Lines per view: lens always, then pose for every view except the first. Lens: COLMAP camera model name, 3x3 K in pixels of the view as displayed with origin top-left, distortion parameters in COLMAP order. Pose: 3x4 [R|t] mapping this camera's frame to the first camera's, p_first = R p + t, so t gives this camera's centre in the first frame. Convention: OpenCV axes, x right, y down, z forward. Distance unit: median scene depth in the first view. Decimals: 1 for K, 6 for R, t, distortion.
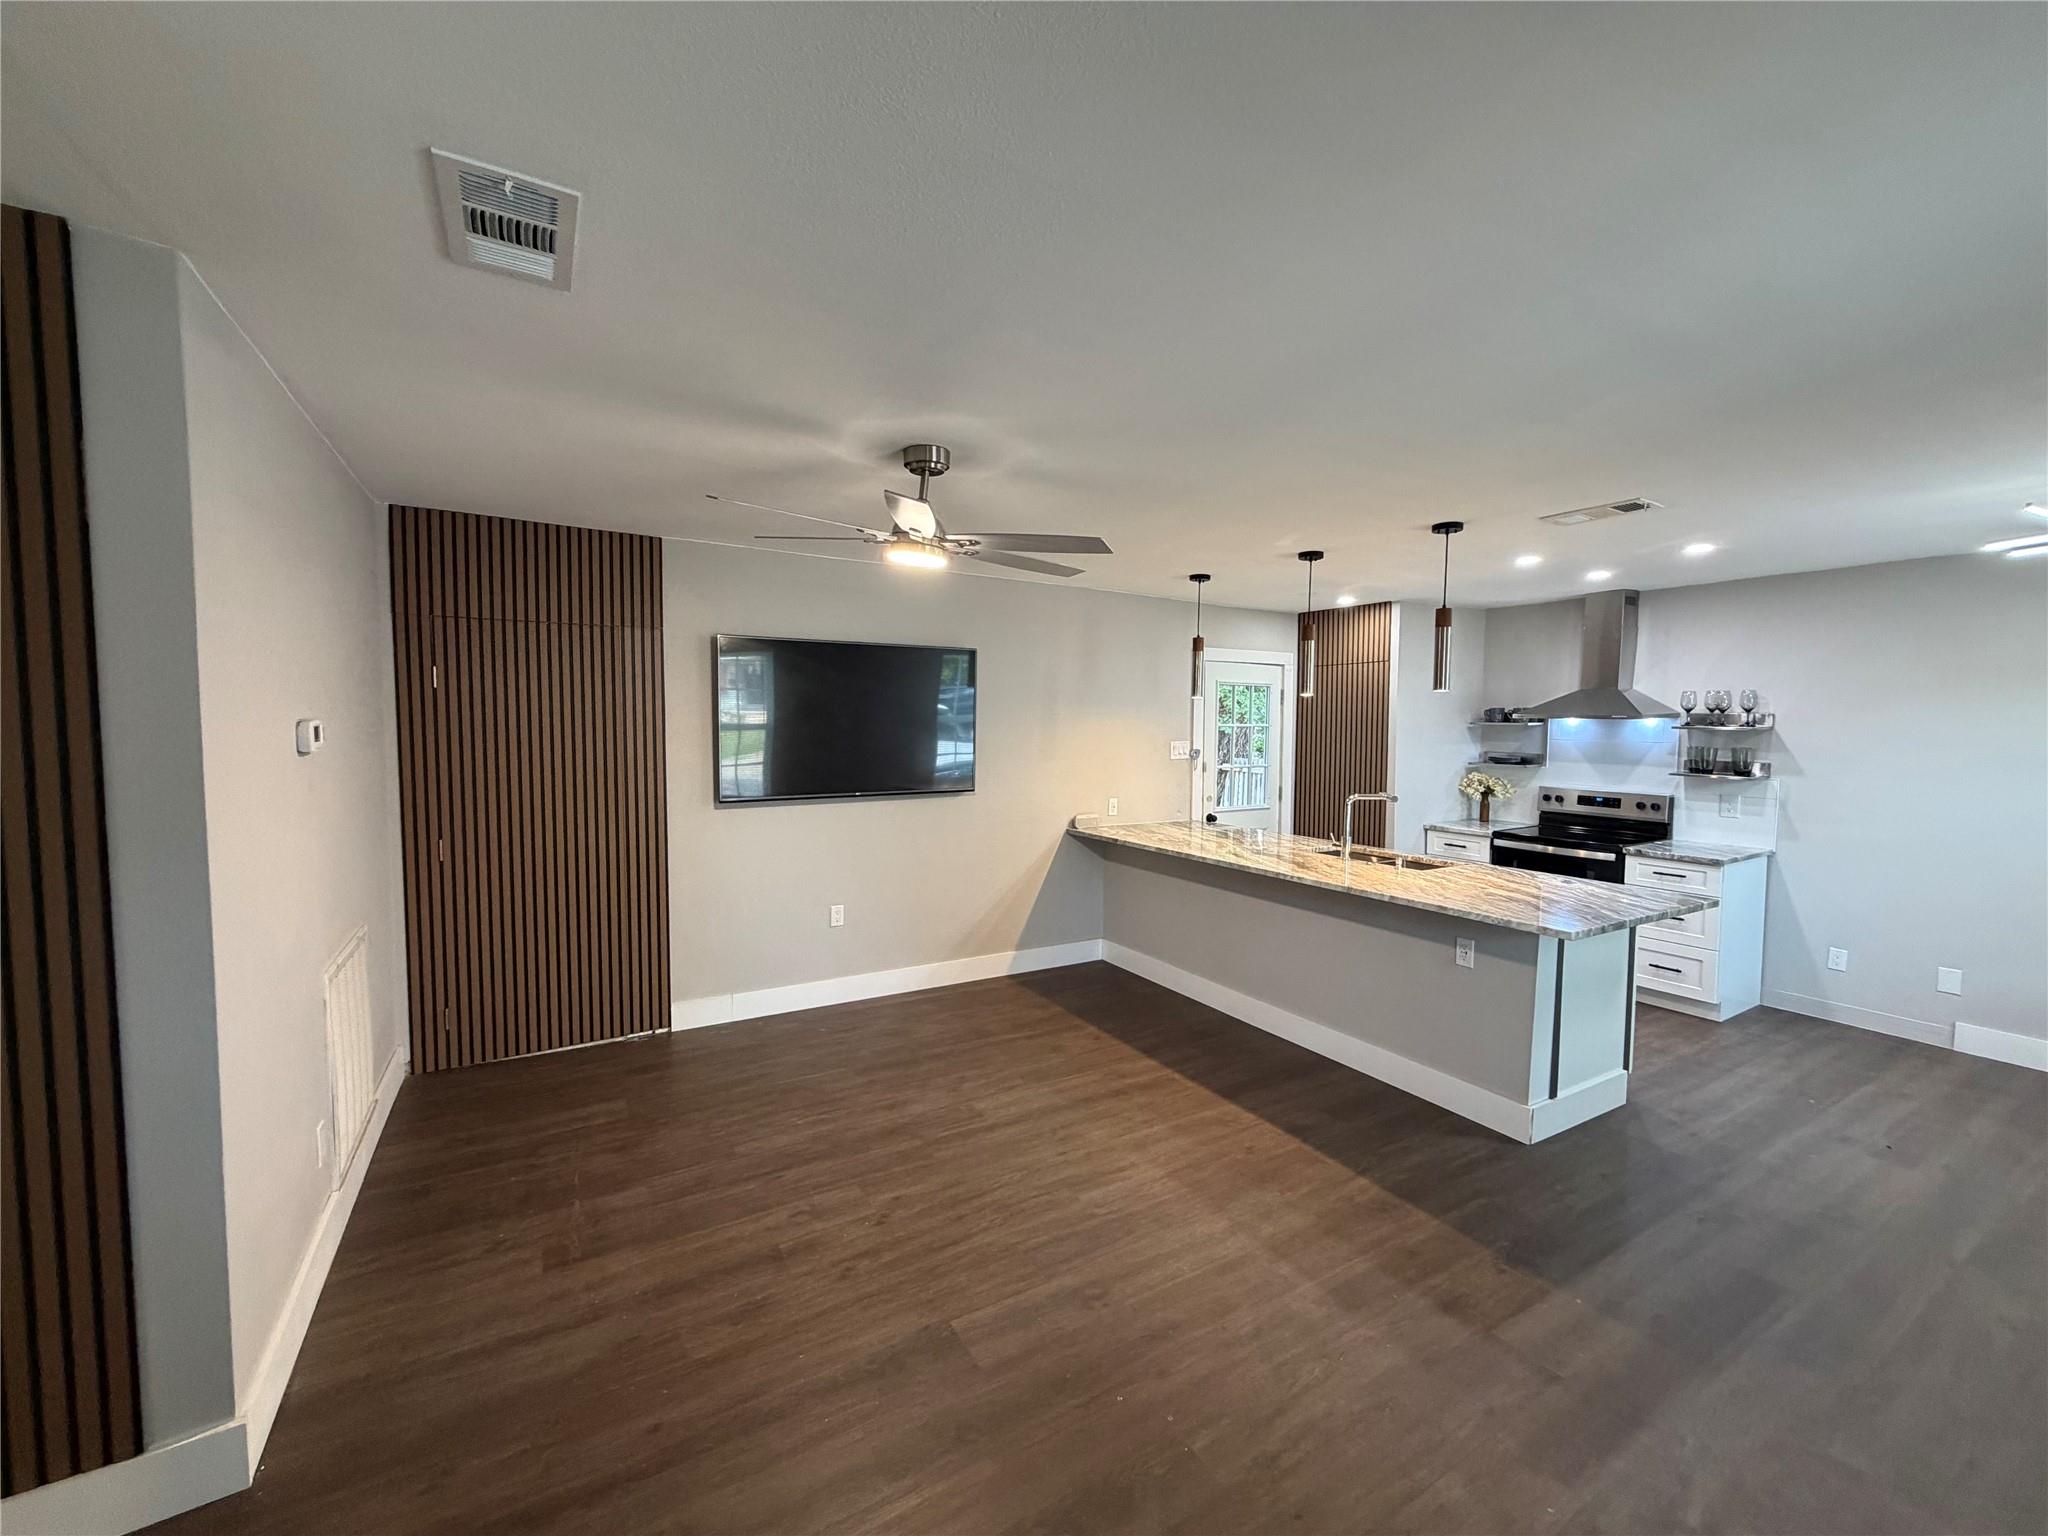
lens RADIAL K [[815.2, 0, 1019.8], [0, 815.2, 767.7], [0, 0, 1]] dist [0.000856, 0.000210]
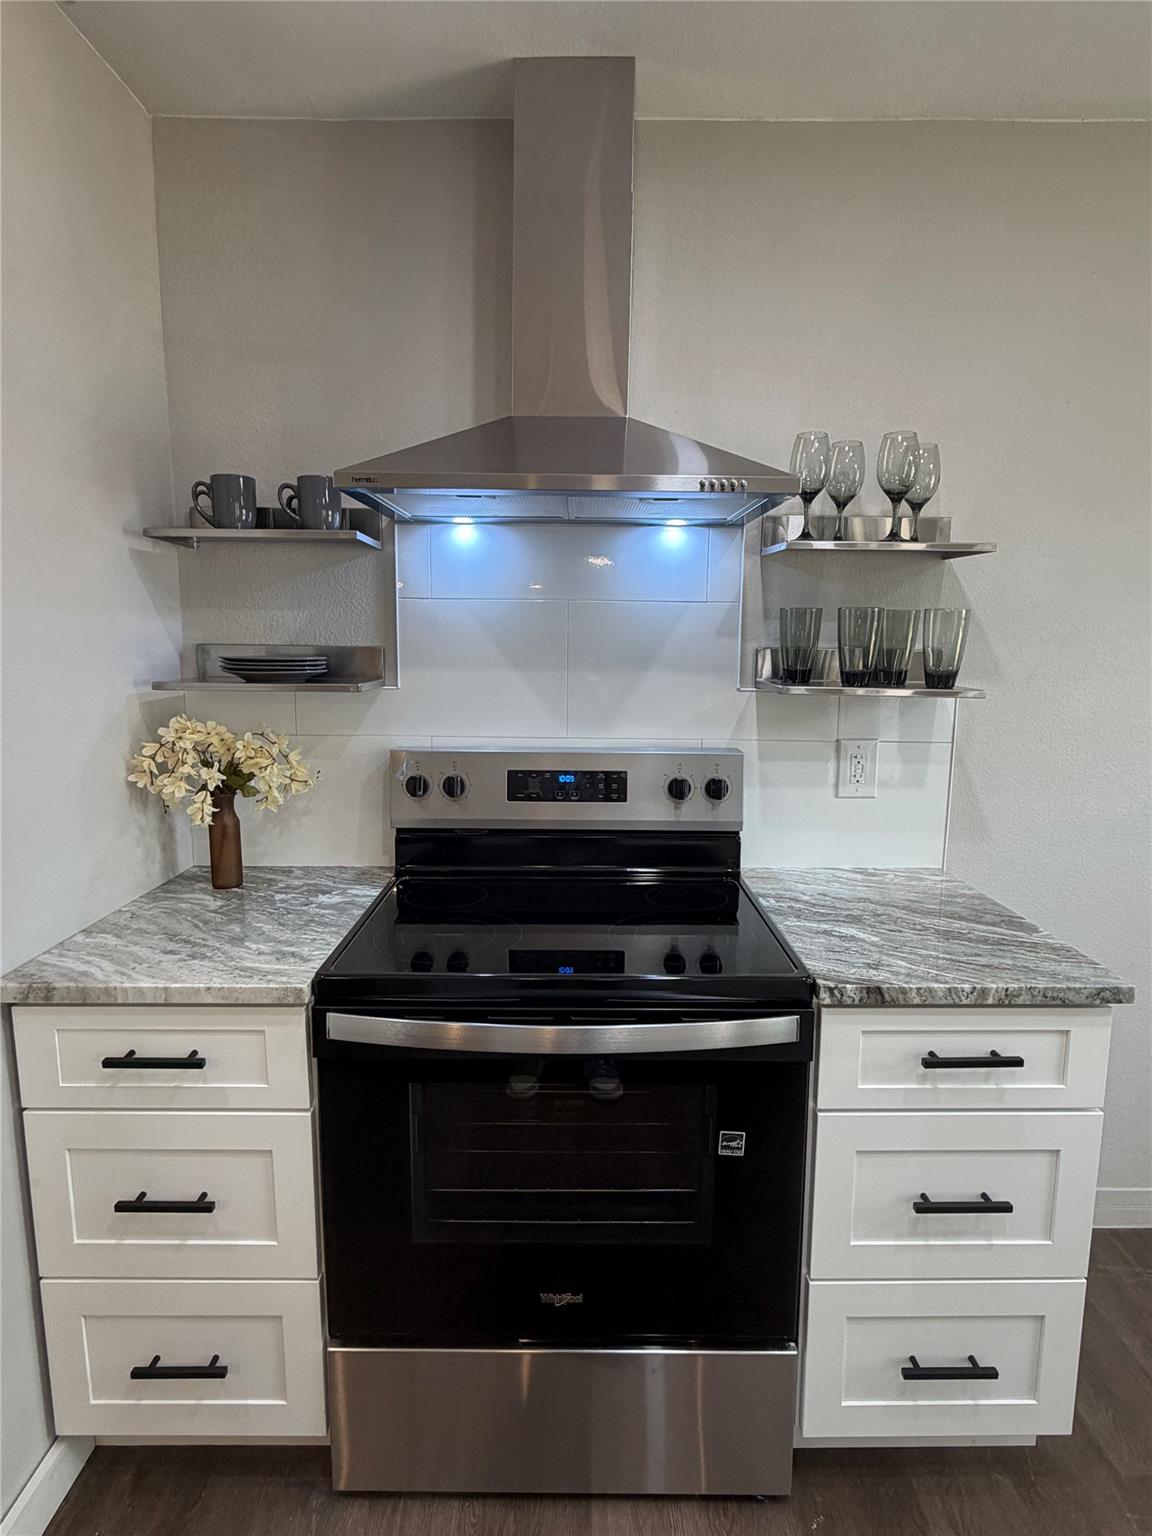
lens RADIAL K [[812.3, 0, 578.6], [0, 812.3, 760.7], [0, 0, 1]] dist [-0.000318, -0.000021]
pose [[0.500231, -0.118323, 0.857770, 0.434409], [0.048206, 0.992889, 0.108849, -0.003202], [-0.864549, -0.013100, 0.502377, 0.832147]]
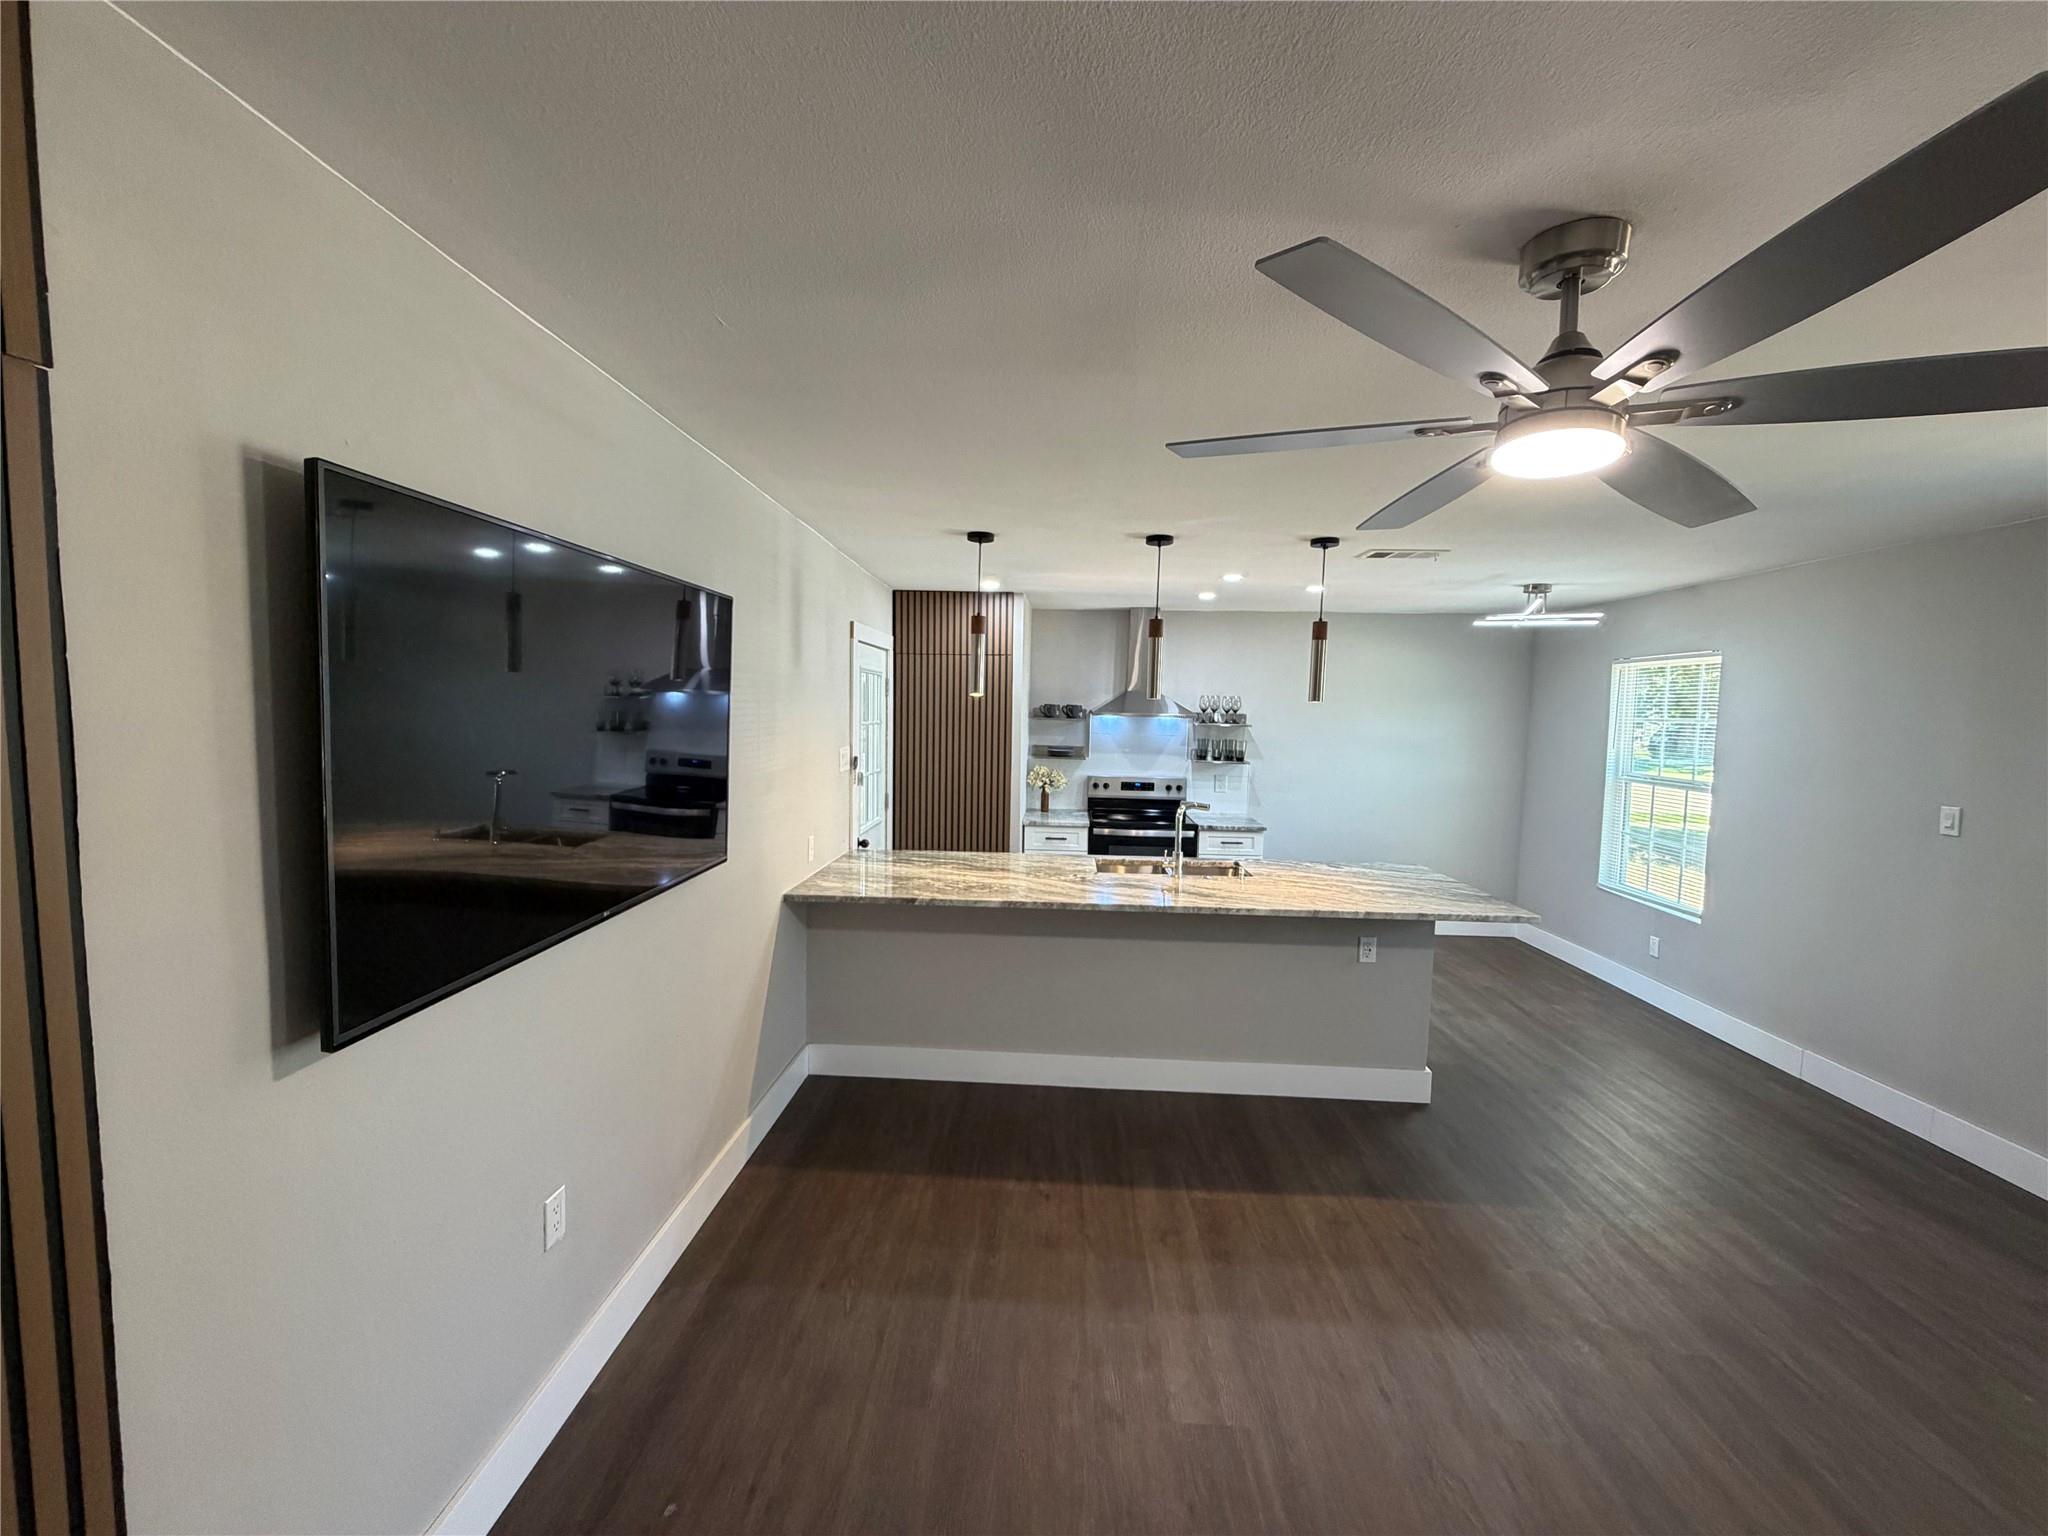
lens RADIAL K [[815.2, 0, 1022.5], [0, 815.2, 768.0], [0, 0, 1]] dist [0.000856, 0.000210]
pose [[0.548129, -0.059370, 0.834284, -0.361133], [0.030263, 0.998232, 0.051154, -0.049808], [-0.835846, -0.002791, 0.548957, 0.492512]]
